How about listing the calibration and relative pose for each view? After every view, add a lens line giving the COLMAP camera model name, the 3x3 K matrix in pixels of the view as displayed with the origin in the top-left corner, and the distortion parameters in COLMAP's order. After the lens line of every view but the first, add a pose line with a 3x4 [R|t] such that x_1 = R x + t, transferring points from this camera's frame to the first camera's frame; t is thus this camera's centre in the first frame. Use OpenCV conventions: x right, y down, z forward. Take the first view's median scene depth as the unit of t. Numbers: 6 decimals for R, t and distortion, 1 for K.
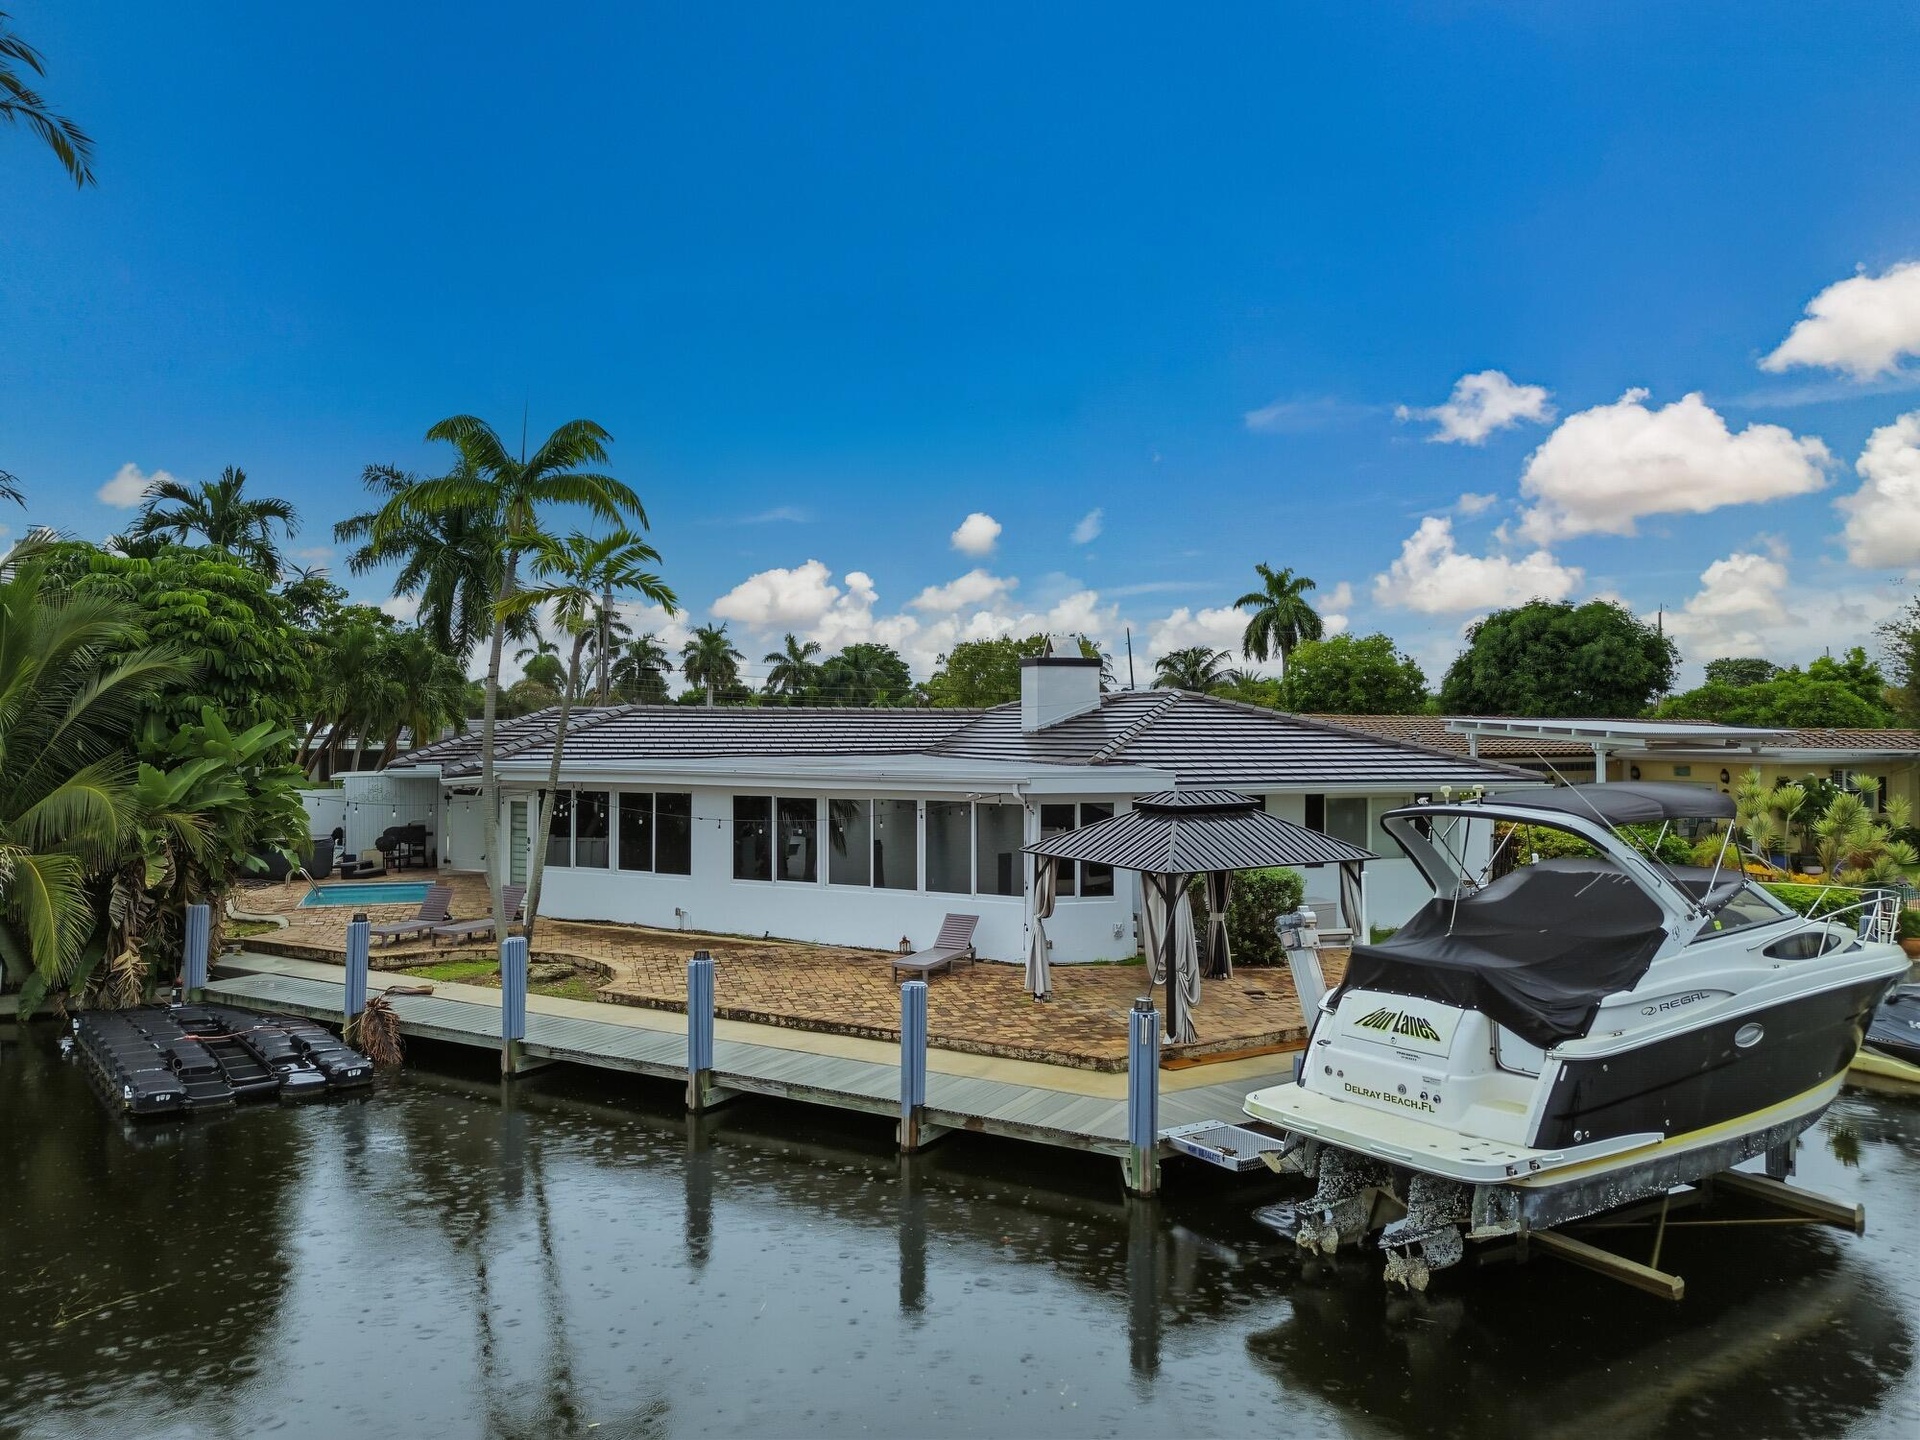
lens RADIAL K [[1340.5, 0, 960.0], [0, 1340.5, 720.0], [0, 0, 1]] dist [0.070745, -0.063372]
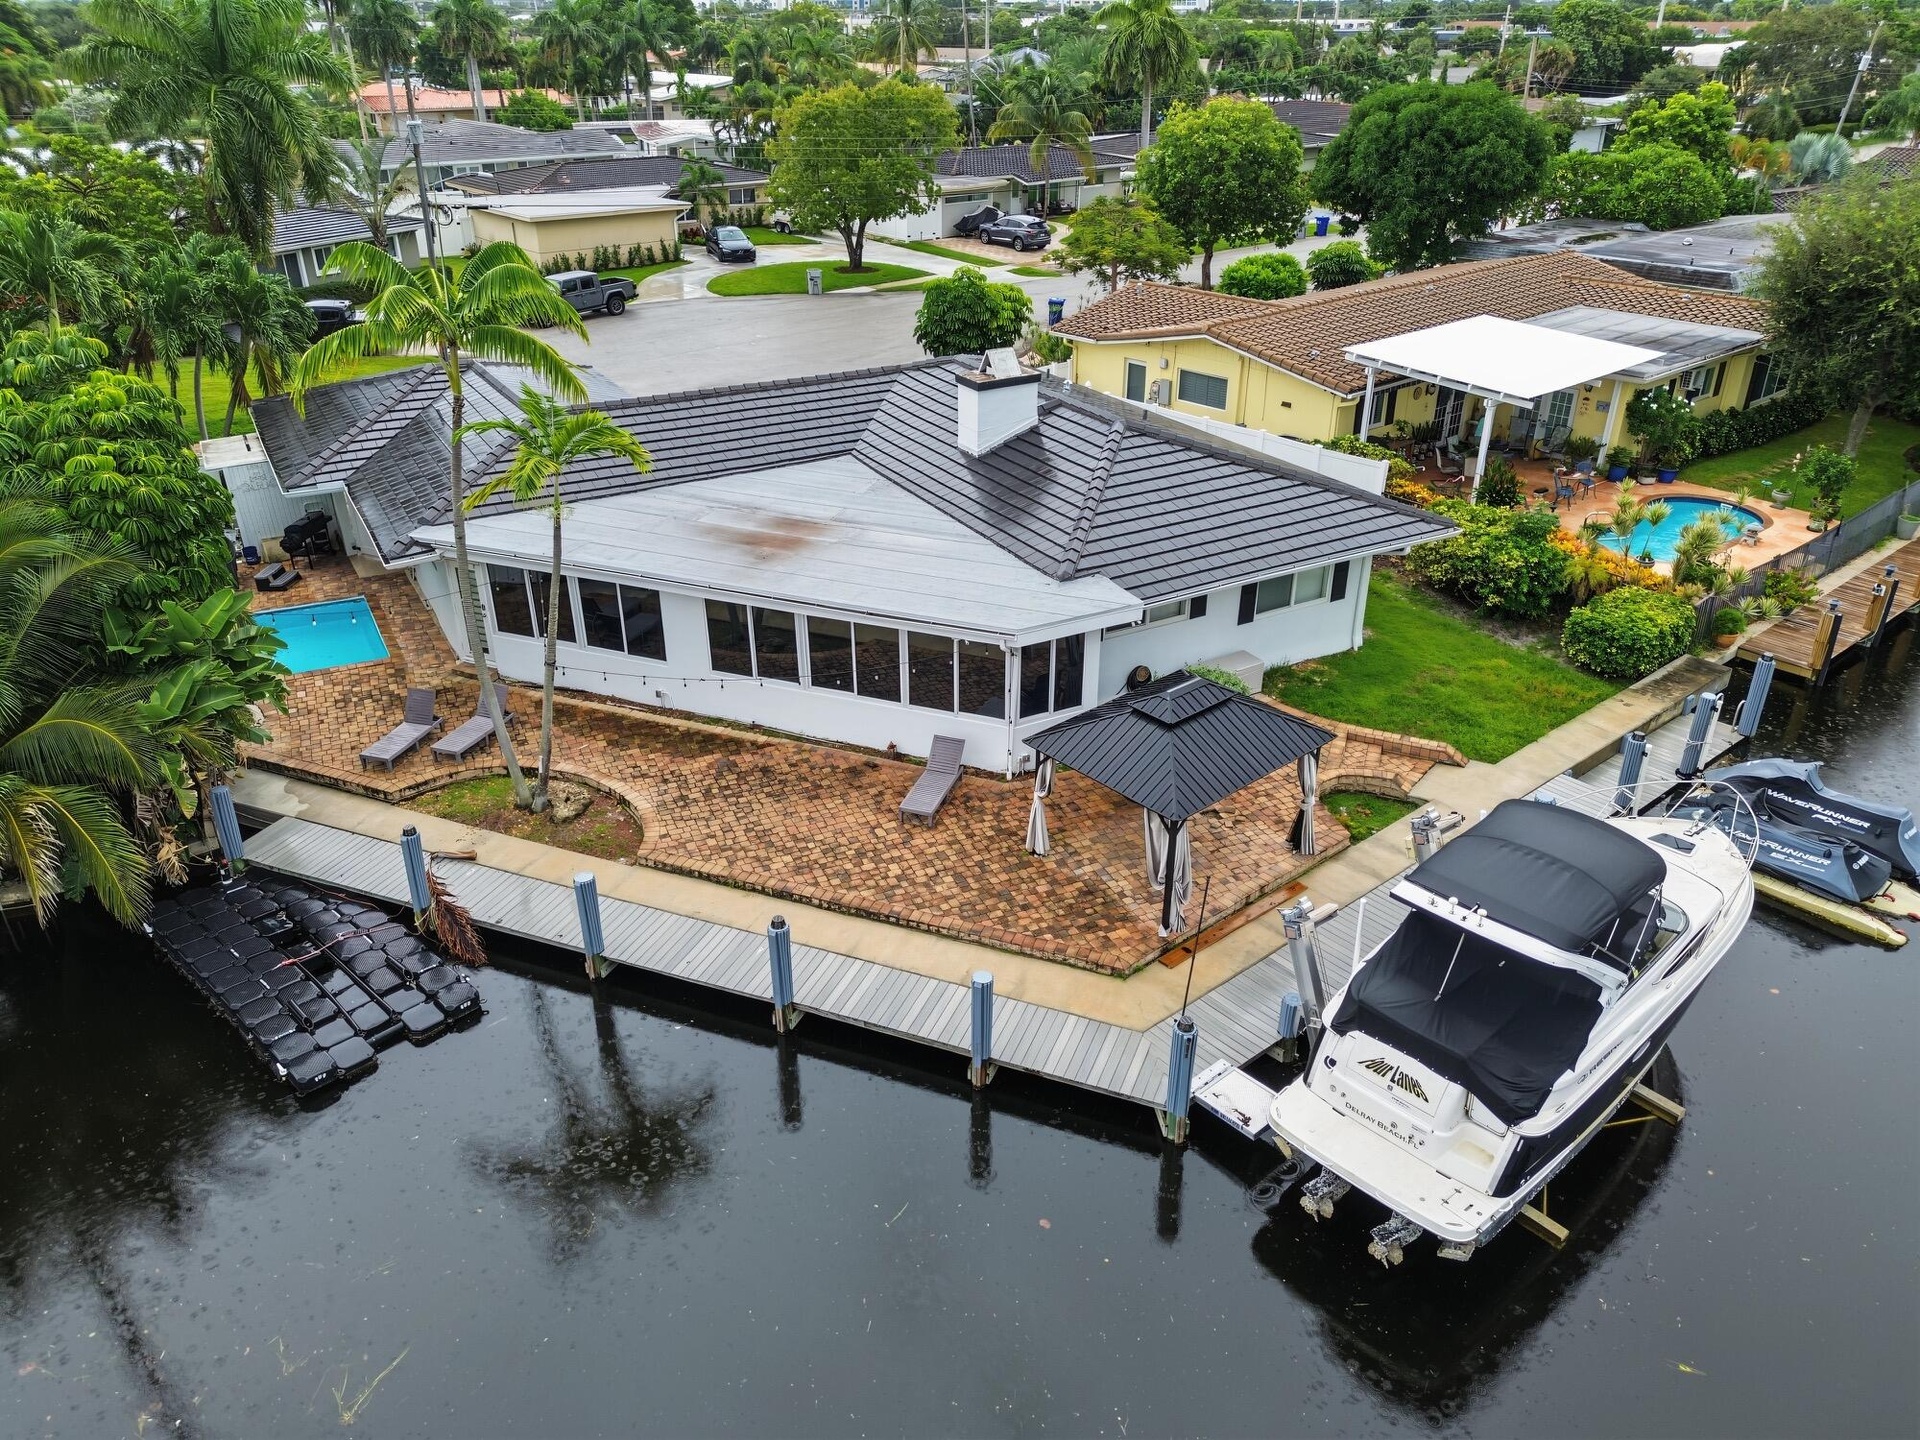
lens RADIAL K [[1340.5, 0, 960.0], [0, 1340.5, 720.0], [0, 0, 1]] dist [0.070745, -0.063372]
pose [[0.989662, -0.067084, 0.126760, -0.122945], [0.001100, 0.887382, 0.461034, -0.359896], [-0.143413, -0.456128, 0.878282, 0.037563]]
